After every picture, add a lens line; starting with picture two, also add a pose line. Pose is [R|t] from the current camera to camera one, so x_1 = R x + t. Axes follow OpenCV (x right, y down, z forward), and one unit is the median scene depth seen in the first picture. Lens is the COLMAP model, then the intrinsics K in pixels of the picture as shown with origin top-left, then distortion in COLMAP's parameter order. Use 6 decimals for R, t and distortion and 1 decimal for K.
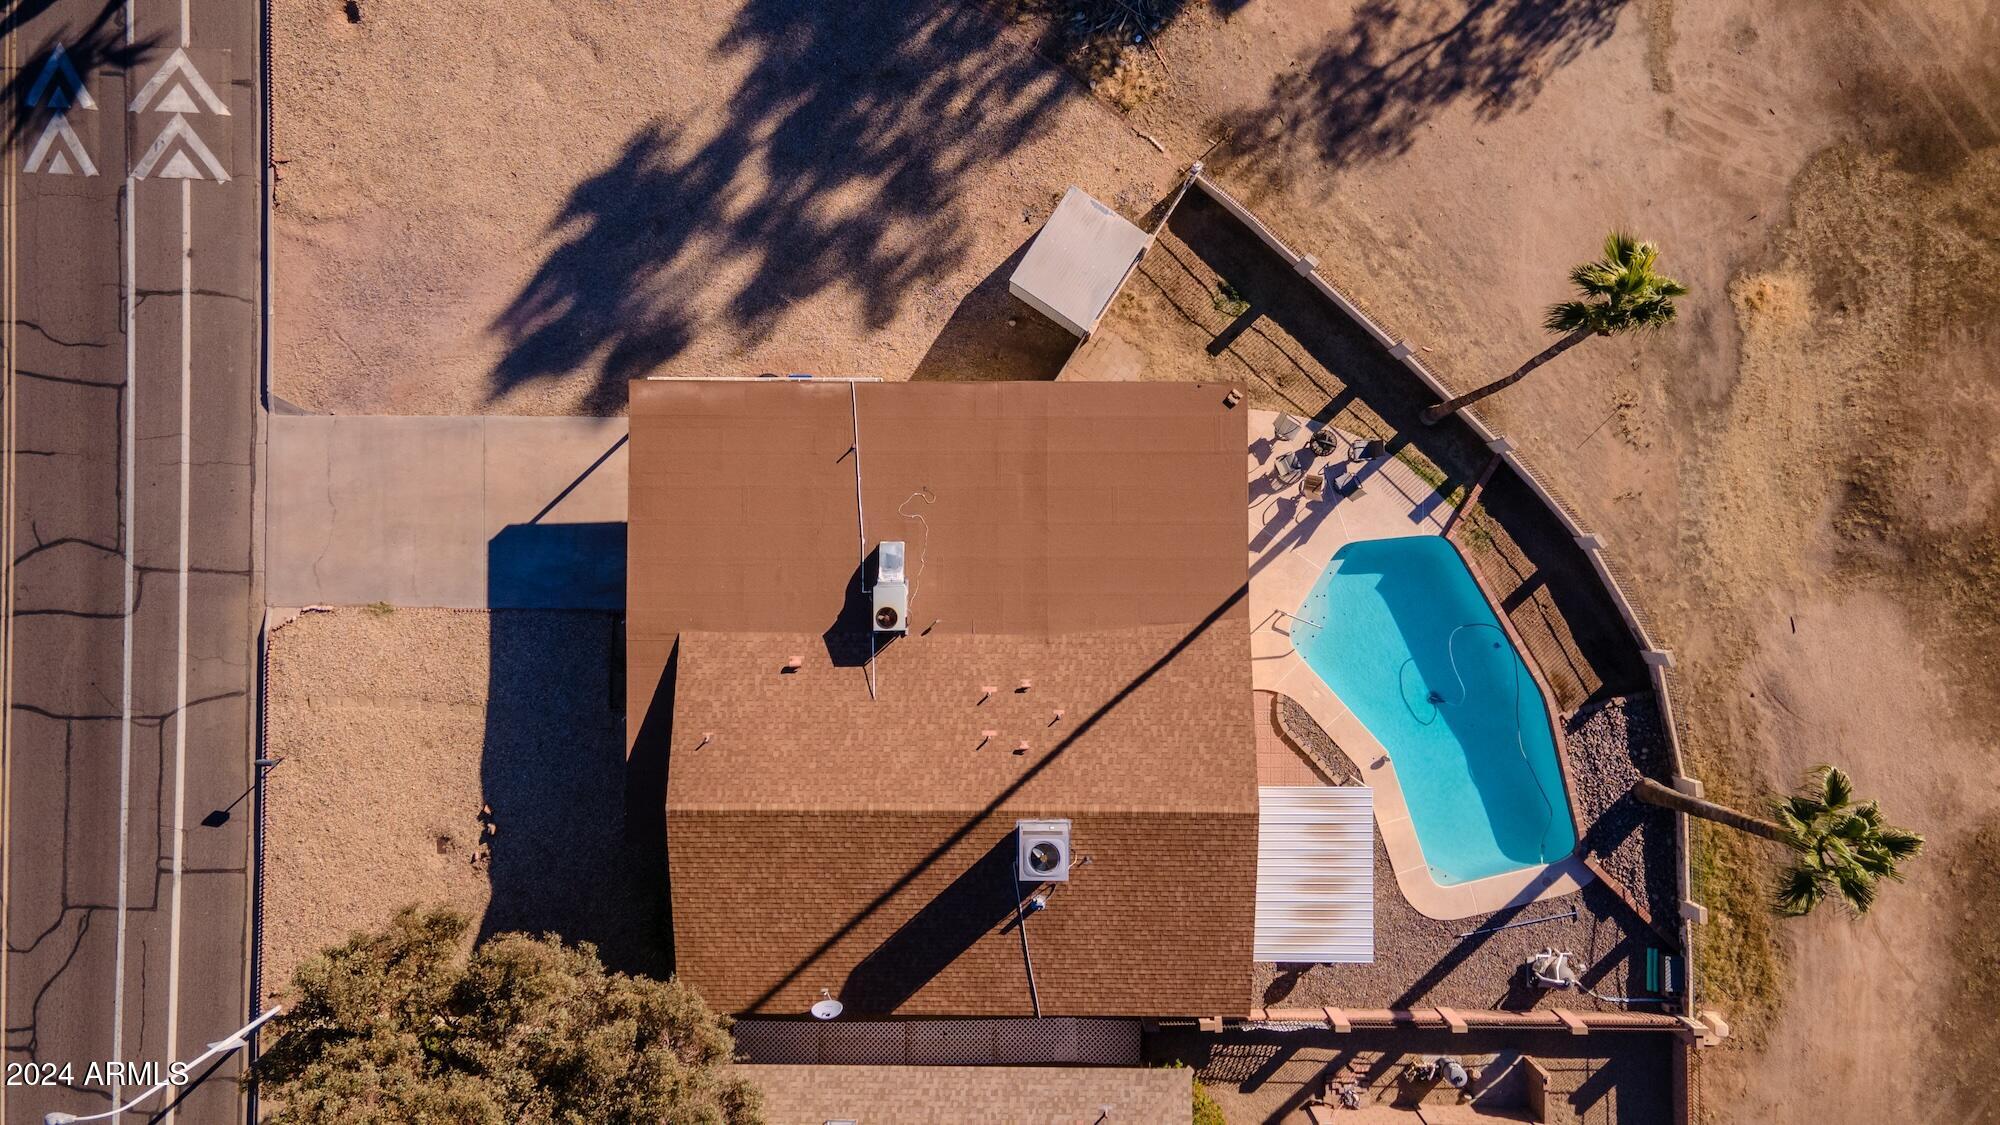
lens RADIAL K [[1449.4, 0, 998.0], [0, 1449.4, 579.6], [0, 0, 1]] dist [0.026193, 0.023341]
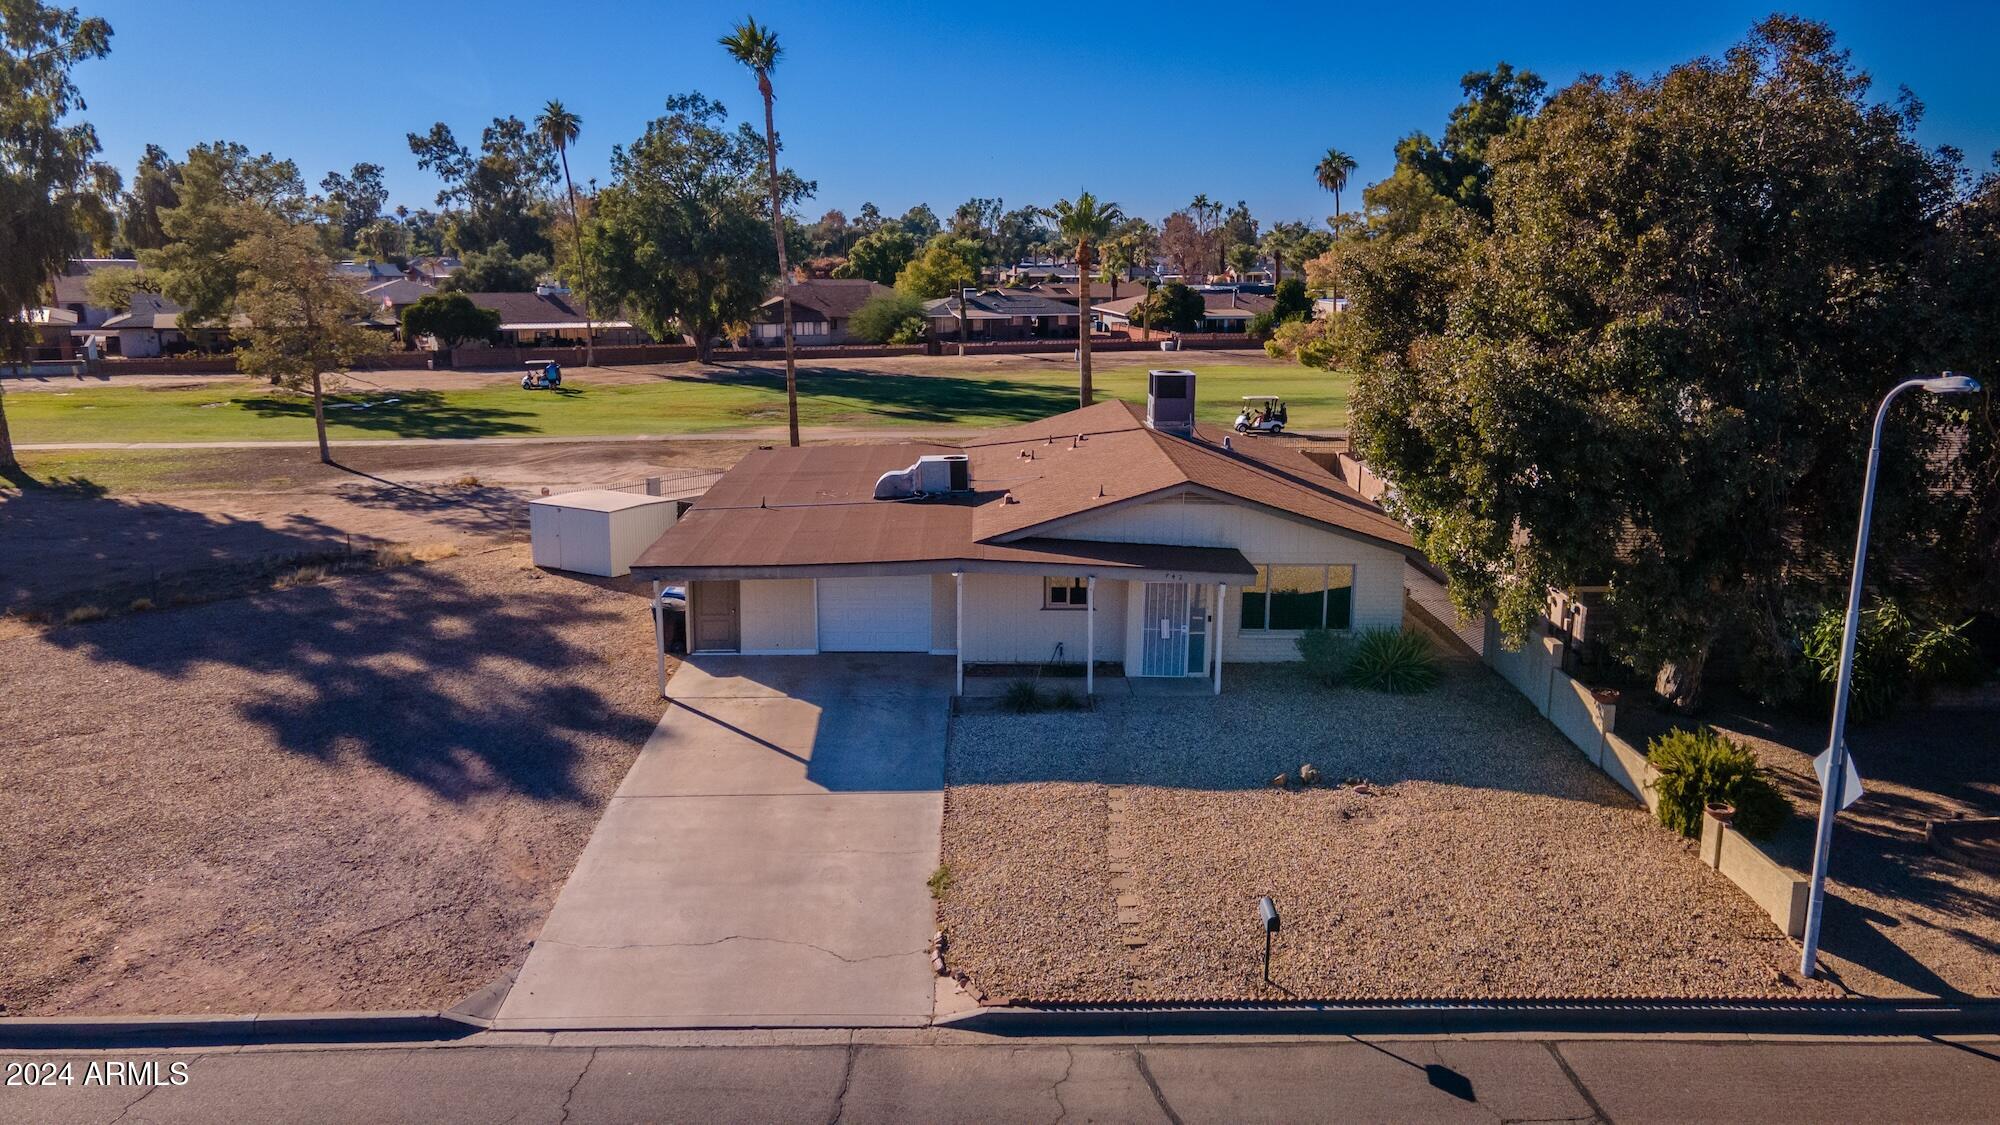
lens RADIAL K [[1449.4, 0, 1011.5], [0, 1449.4, 568.4], [0, 0, 1]] dist [0.026193, 0.023341]
pose [[-0.029885, -0.219339, 0.975191, -0.902863], [0.999357, 0.012779, 0.033500, 0.025669], [-0.019810, 0.975565, 0.218816, 0.779388]]
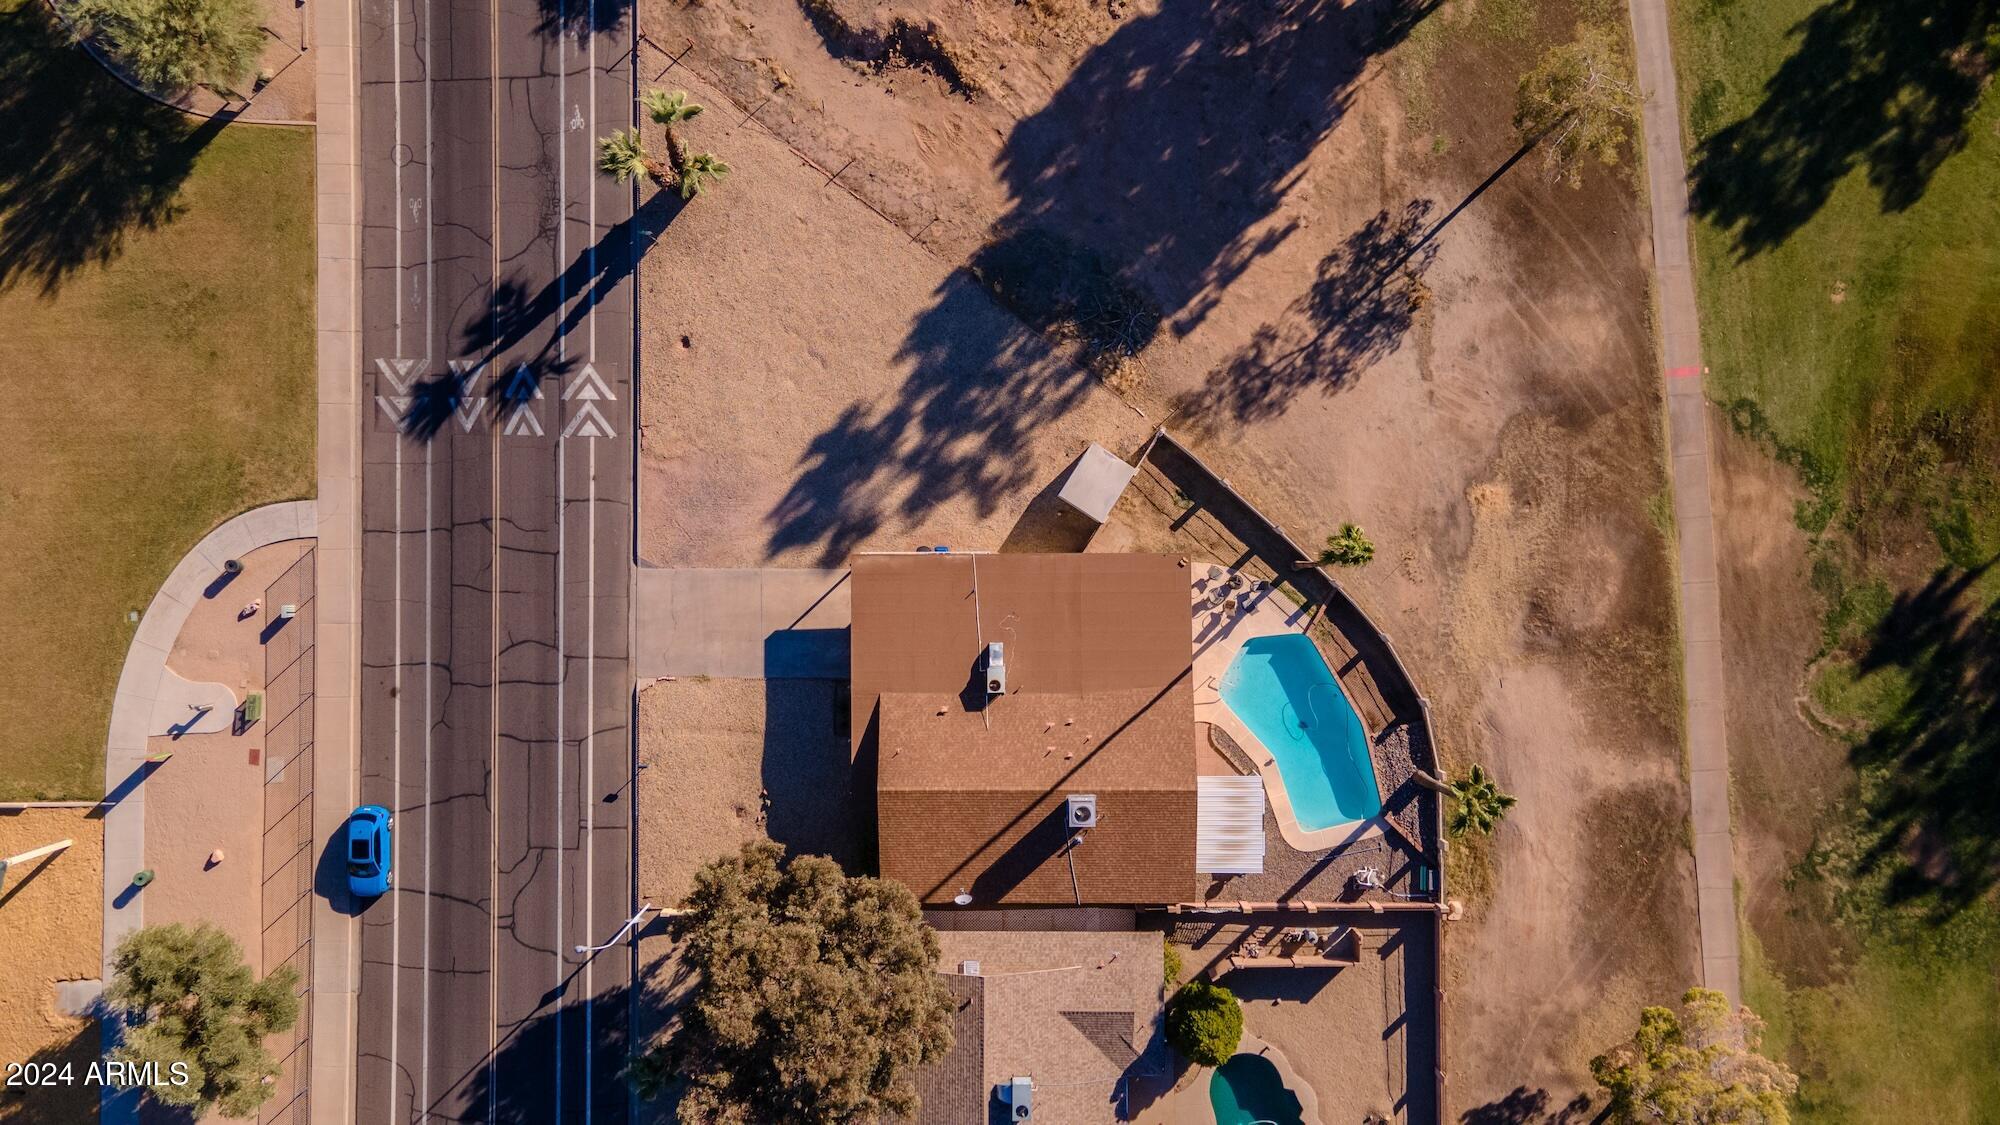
lens RADIAL K [[1449.4, 0, 1000.5], [0, 1449.4, 572.0], [0, 0, 1]] dist [0.026193, 0.023341]
pose [[0.999979, -0.006415, 0.001346, -0.064918], [0.006417, 0.999978, -0.001856, -0.103978], [-0.001334, 0.001864, 0.999997, -0.760805]]
